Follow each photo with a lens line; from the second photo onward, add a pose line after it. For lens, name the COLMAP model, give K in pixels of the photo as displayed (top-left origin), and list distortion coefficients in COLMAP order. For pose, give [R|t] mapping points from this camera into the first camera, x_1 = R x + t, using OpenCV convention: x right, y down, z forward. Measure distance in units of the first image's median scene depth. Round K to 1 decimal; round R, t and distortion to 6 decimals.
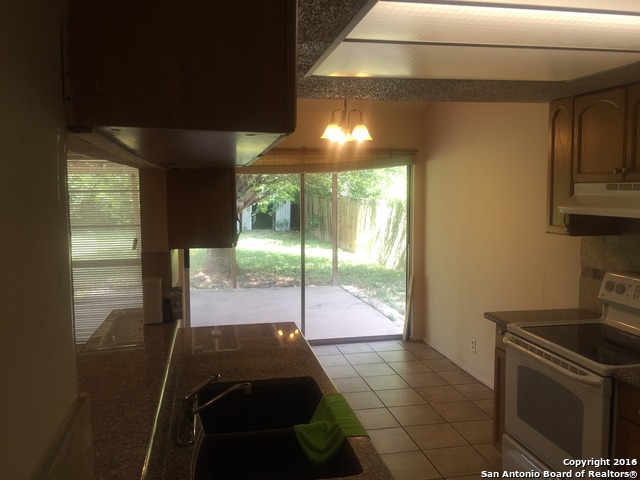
lens RADIAL K [[554.6, 0, 320.0], [0, 554.6, 240.0], [0, 0, 1]] dist [-0.003294, -0.001583]
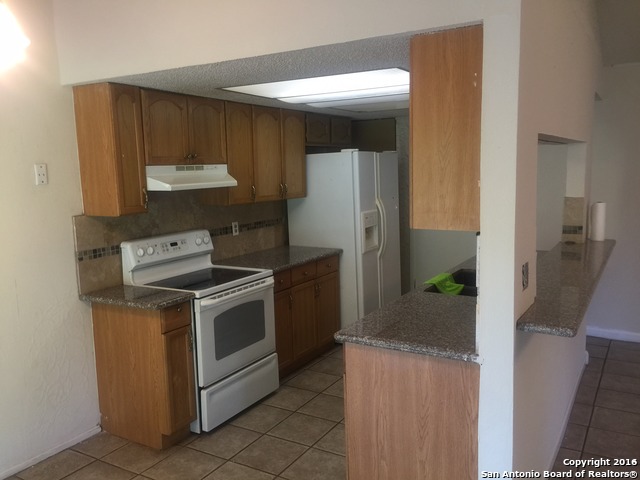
lens RADIAL K [[554.6, 0, 320.0], [0, 554.6, 240.0], [0, 0, 1]] dist [-0.003294, -0.001583]
pose [[-0.741731, -0.063048, 0.667727, -0.618170], [0.094626, 0.975776, 0.197248, -0.156352], [-0.663988, 0.209490, -0.717798, 1.740779]]
